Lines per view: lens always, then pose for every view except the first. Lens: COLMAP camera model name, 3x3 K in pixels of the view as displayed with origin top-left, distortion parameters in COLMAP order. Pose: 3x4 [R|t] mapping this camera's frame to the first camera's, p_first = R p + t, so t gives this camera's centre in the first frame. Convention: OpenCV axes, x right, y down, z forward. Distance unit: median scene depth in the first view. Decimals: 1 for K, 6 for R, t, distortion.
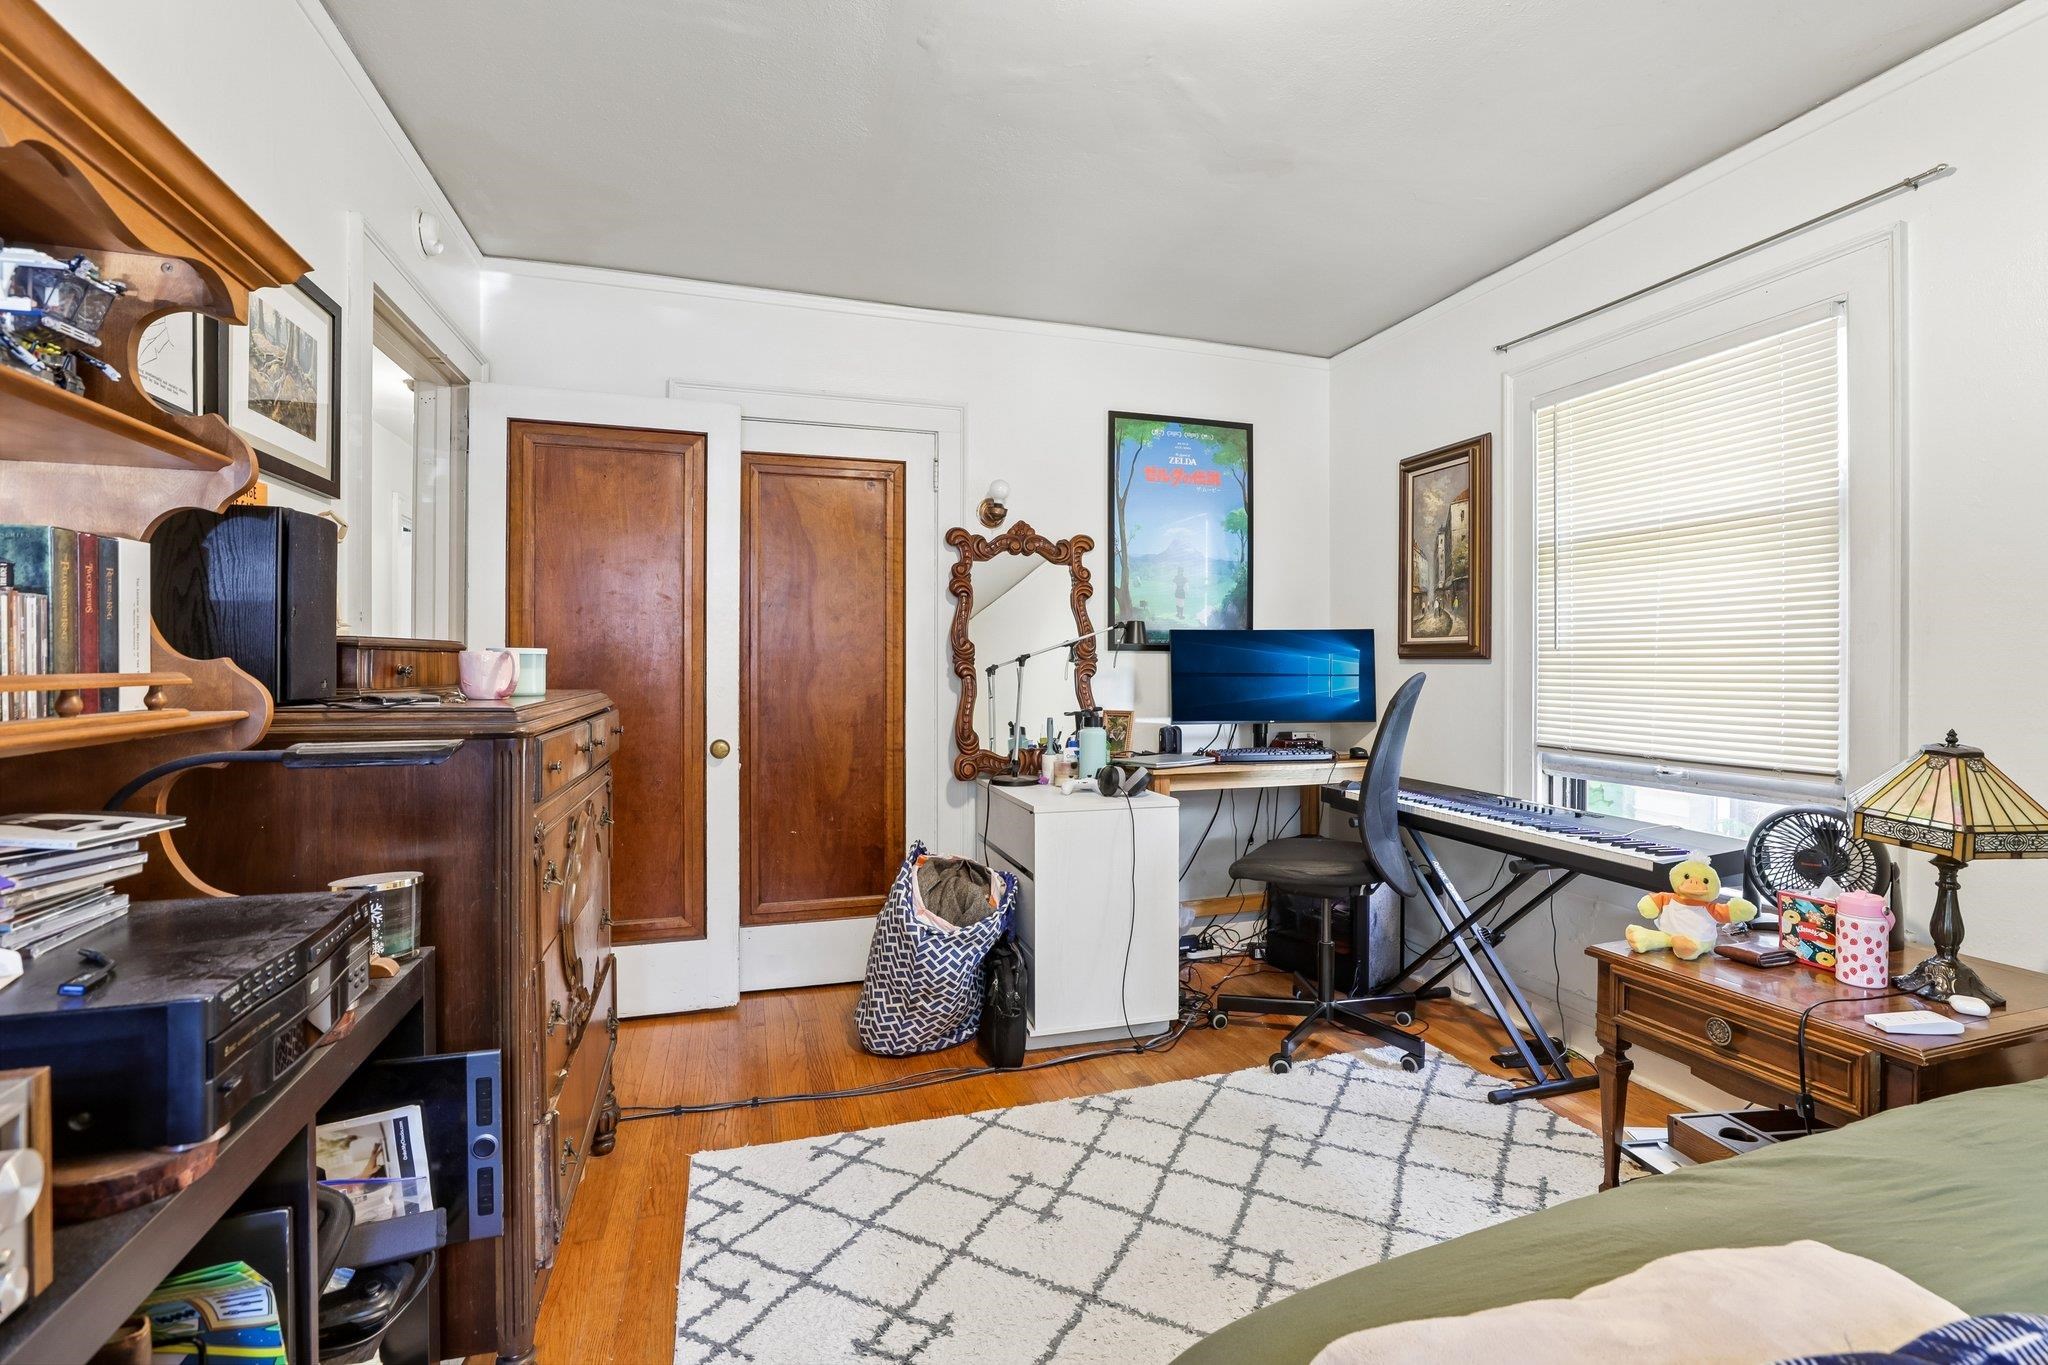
lens RADIAL K [[931.4, 0, 1041.4], [0, 931.4, 671.6], [0, 0, 1]] dist [-0.033662, 0.002724]
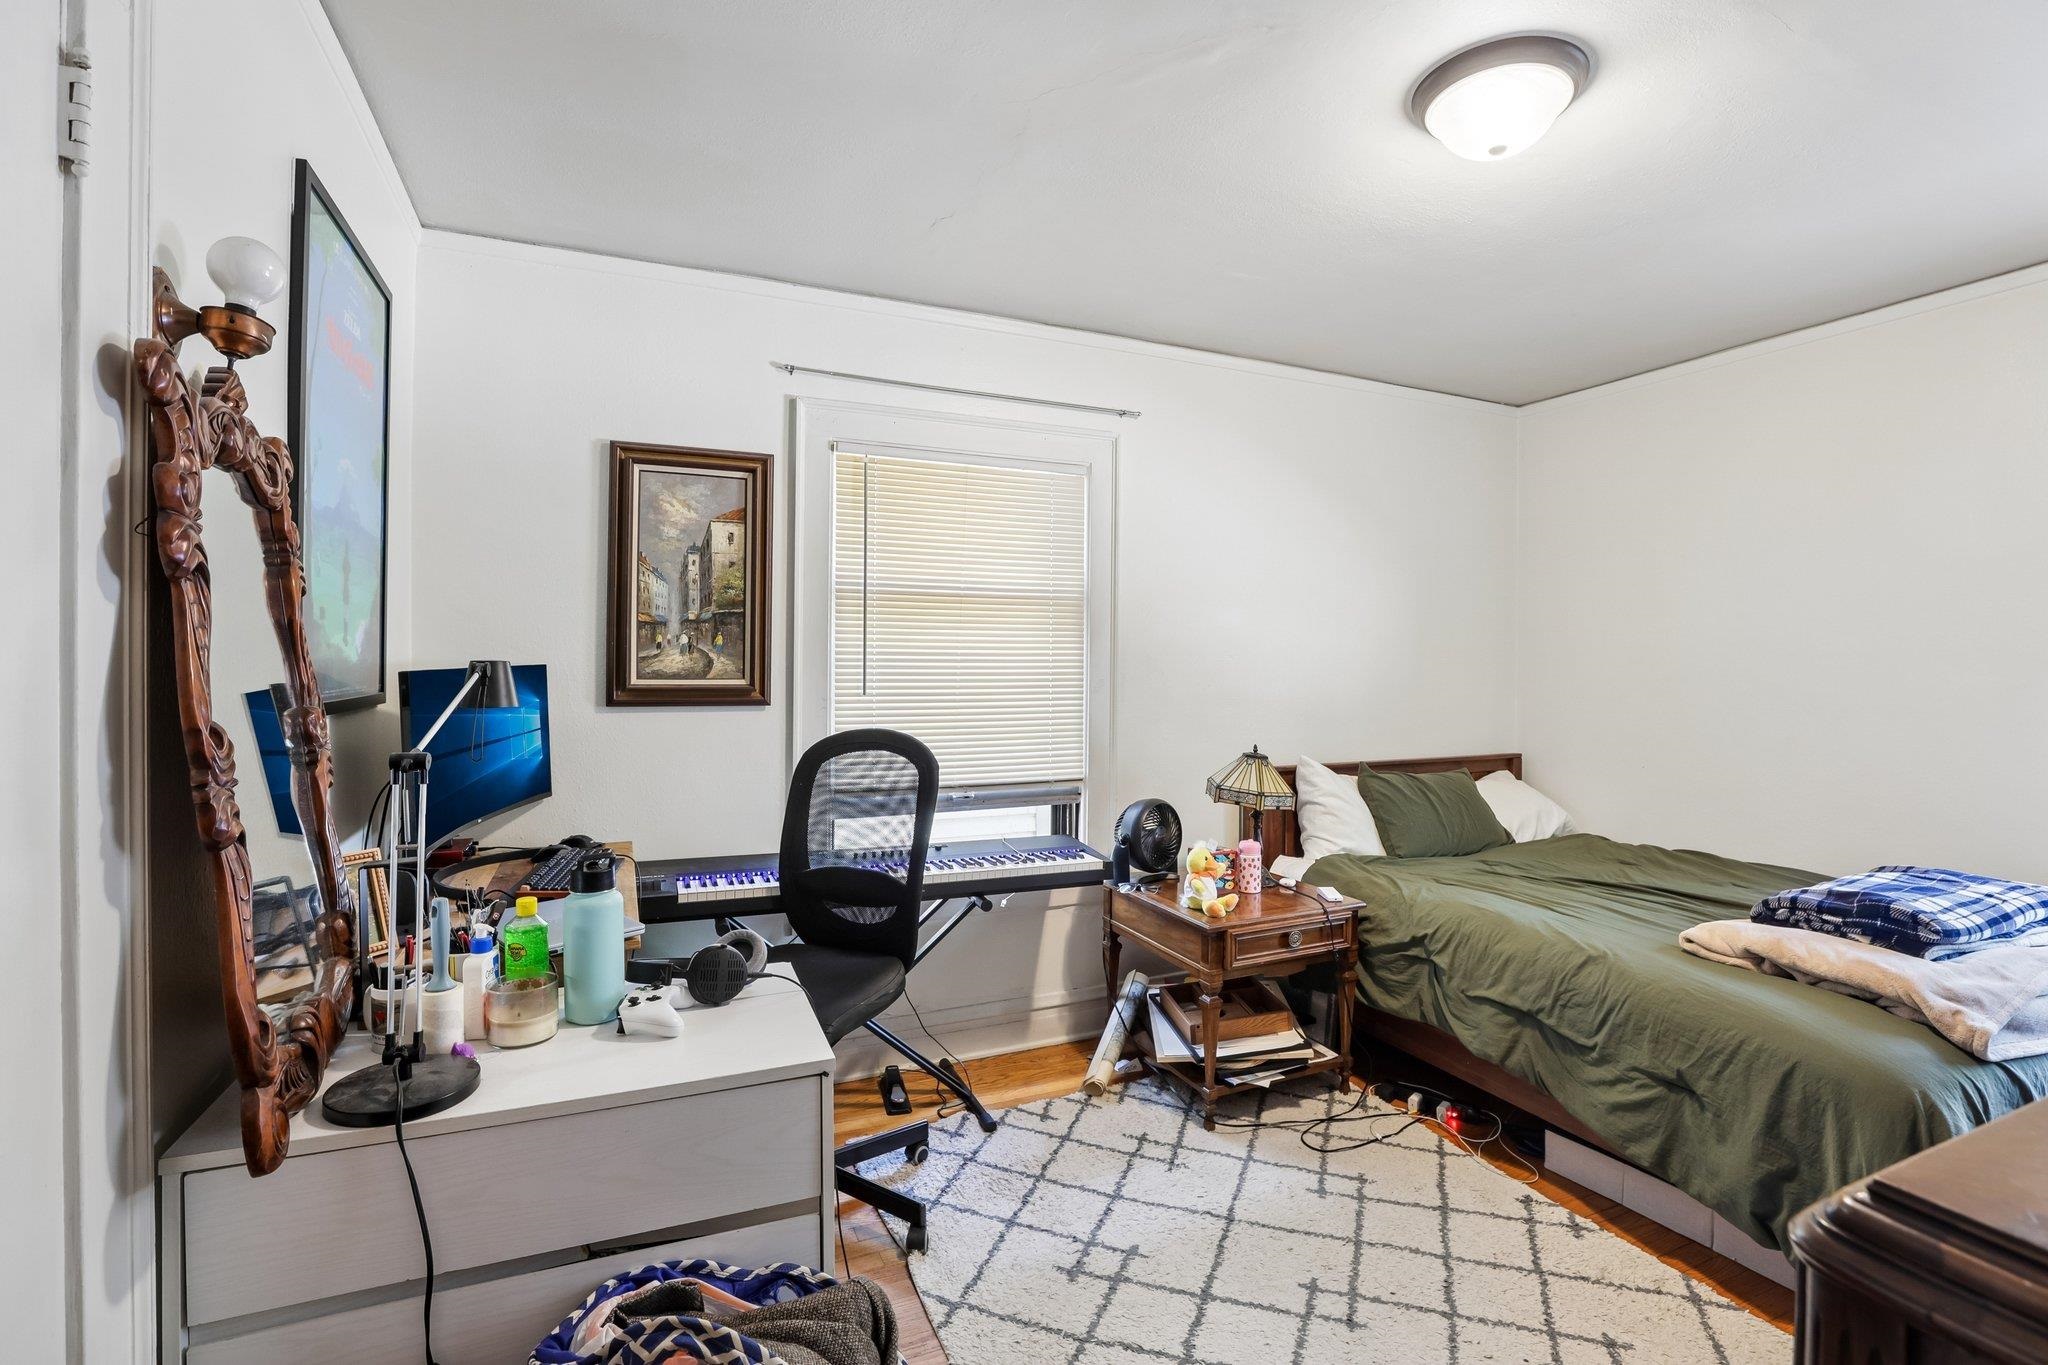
lens RADIAL K [[931.4, 0, 1043.2], [0, 931.4, 673.6], [0, 0, 1]] dist [-0.033662, 0.002724]
pose [[-0.111238, -0.015927, 0.993666, -0.430607], [0.000689, 0.999870, 0.016104, -0.056930], [-0.993794, 0.002476, -0.111213, 0.805017]]
